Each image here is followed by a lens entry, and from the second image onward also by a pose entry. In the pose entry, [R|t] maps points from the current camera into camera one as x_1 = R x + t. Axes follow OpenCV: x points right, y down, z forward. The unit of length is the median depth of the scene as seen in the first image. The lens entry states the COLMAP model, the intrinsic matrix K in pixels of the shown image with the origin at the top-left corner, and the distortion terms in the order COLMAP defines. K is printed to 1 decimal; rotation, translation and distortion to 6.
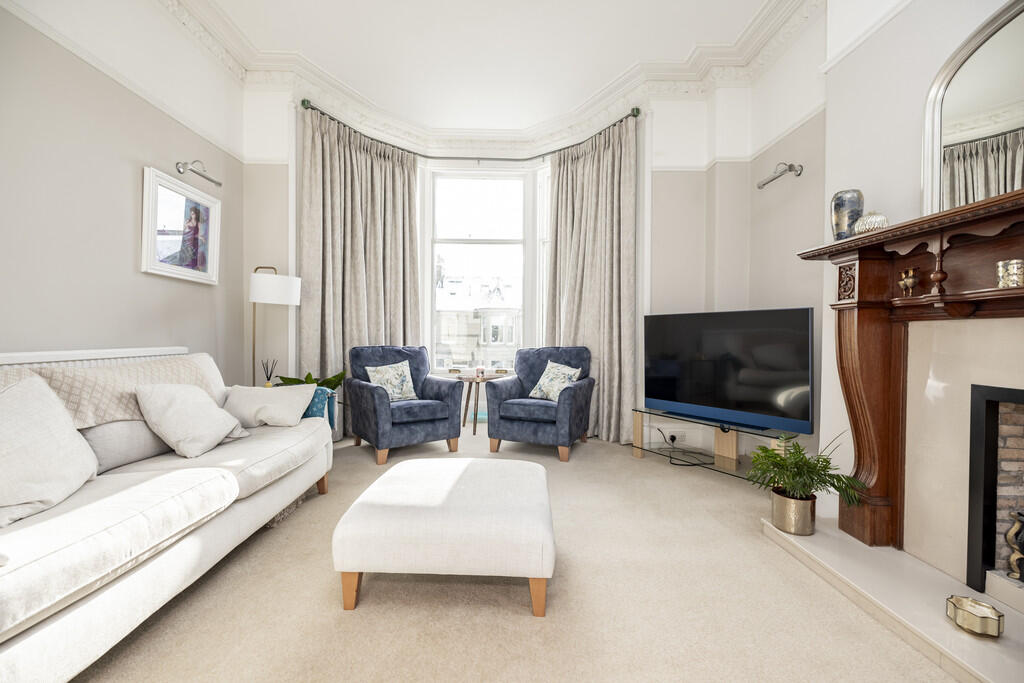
lens RADIAL K [[430.8, 0, 513.2], [0, 430.8, 339.9], [0, 0, 1]] dist [0.000504, -0.000200]
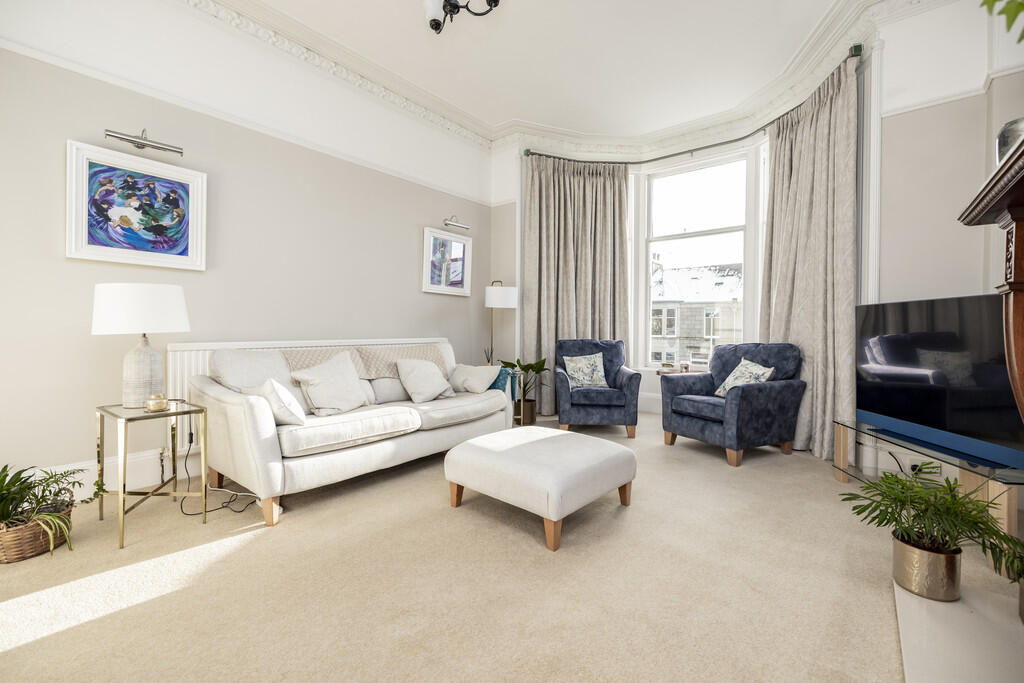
lens RADIAL K [[430.8, 0, 508.8], [0, 430.8, 334.5], [0, 0, 1]] dist [0.000504, -0.000200]
pose [[0.759785, 0.006435, -0.650143, 0.330211], [-0.006051, 0.999978, 0.002826, -0.001575], [0.650146, 0.001787, 0.759807, -0.023423]]
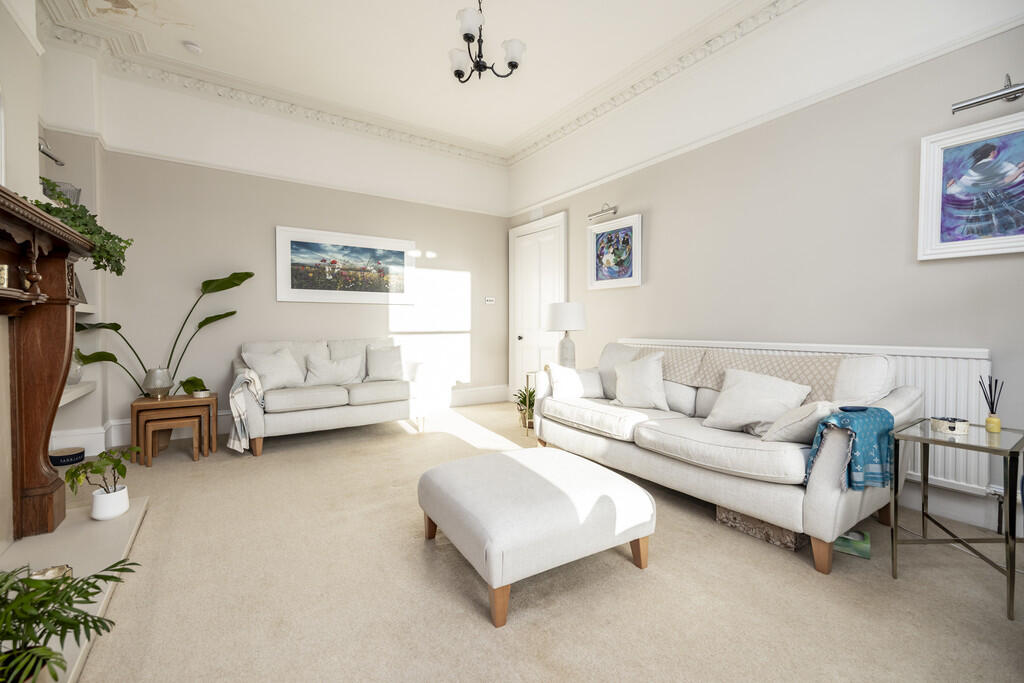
lens RADIAL K [[430.8, 0, 510.7], [0, 430.8, 338.4], [0, 0, 1]] dist [0.000504, -0.000200]
pose [[-0.843877, 0.008057, -0.536476, 0.233888], [-0.010791, 0.999430, 0.031984, -0.012890], [0.536428, 0.032780, -0.843309, 0.945420]]
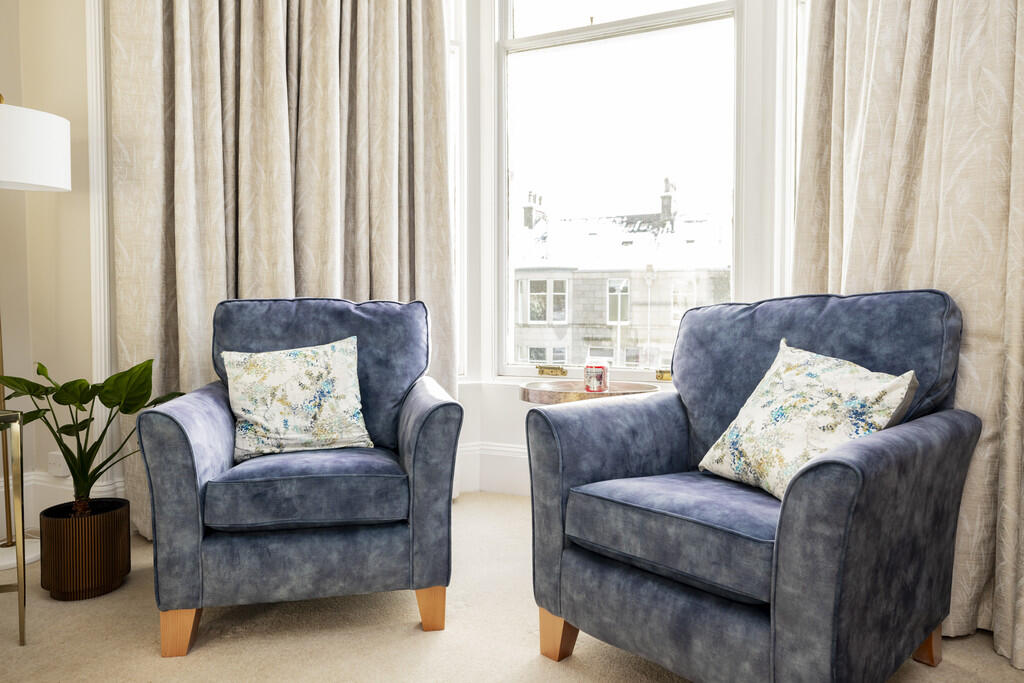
lens RADIAL K [[667.1, 0, 505.2], [0, 667.1, 335.0], [0, 0, 1]] dist [-0.004318, 0.002681]
pose [[0.909275, 0.006323, -0.416149, 0.108926], [0.001283, 0.999837, 0.017995, 0.038787], [0.416195, -0.016896, 0.909118, 0.587483]]
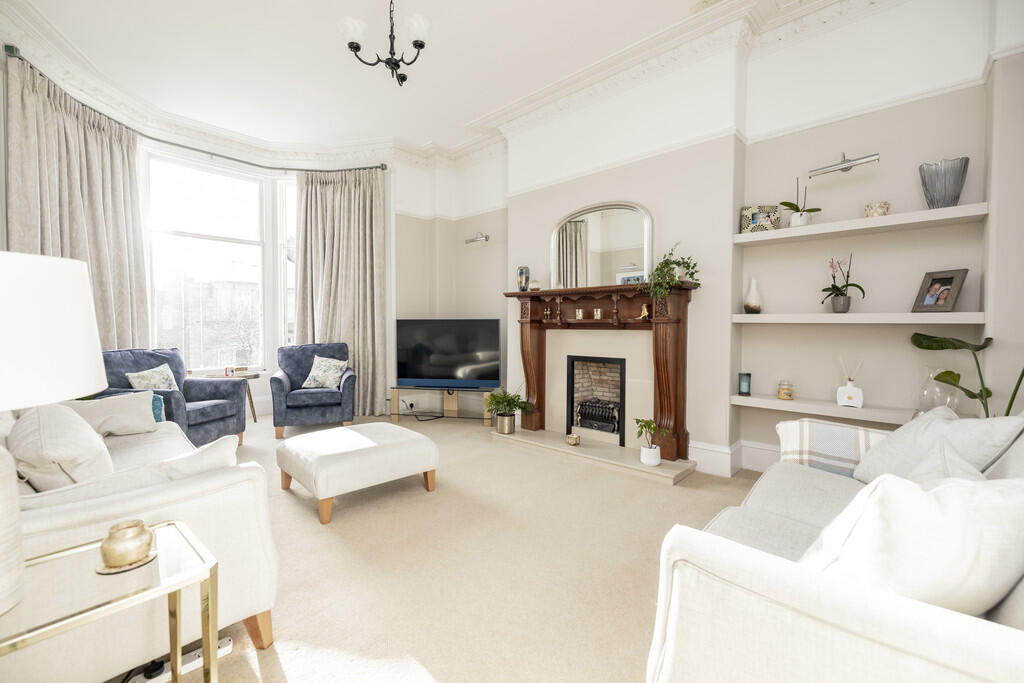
lens RADIAL K [[430.8, 0, 513.7], [0, 430.8, 335.3], [0, 0, 1]] dist [0.000504, -0.000200]
pose [[0.690533, -0.019779, 0.723031, -0.433833], [0.008869, 0.999782, 0.018880, -0.028283], [-0.723247, -0.006625, 0.690558, -0.230250]]
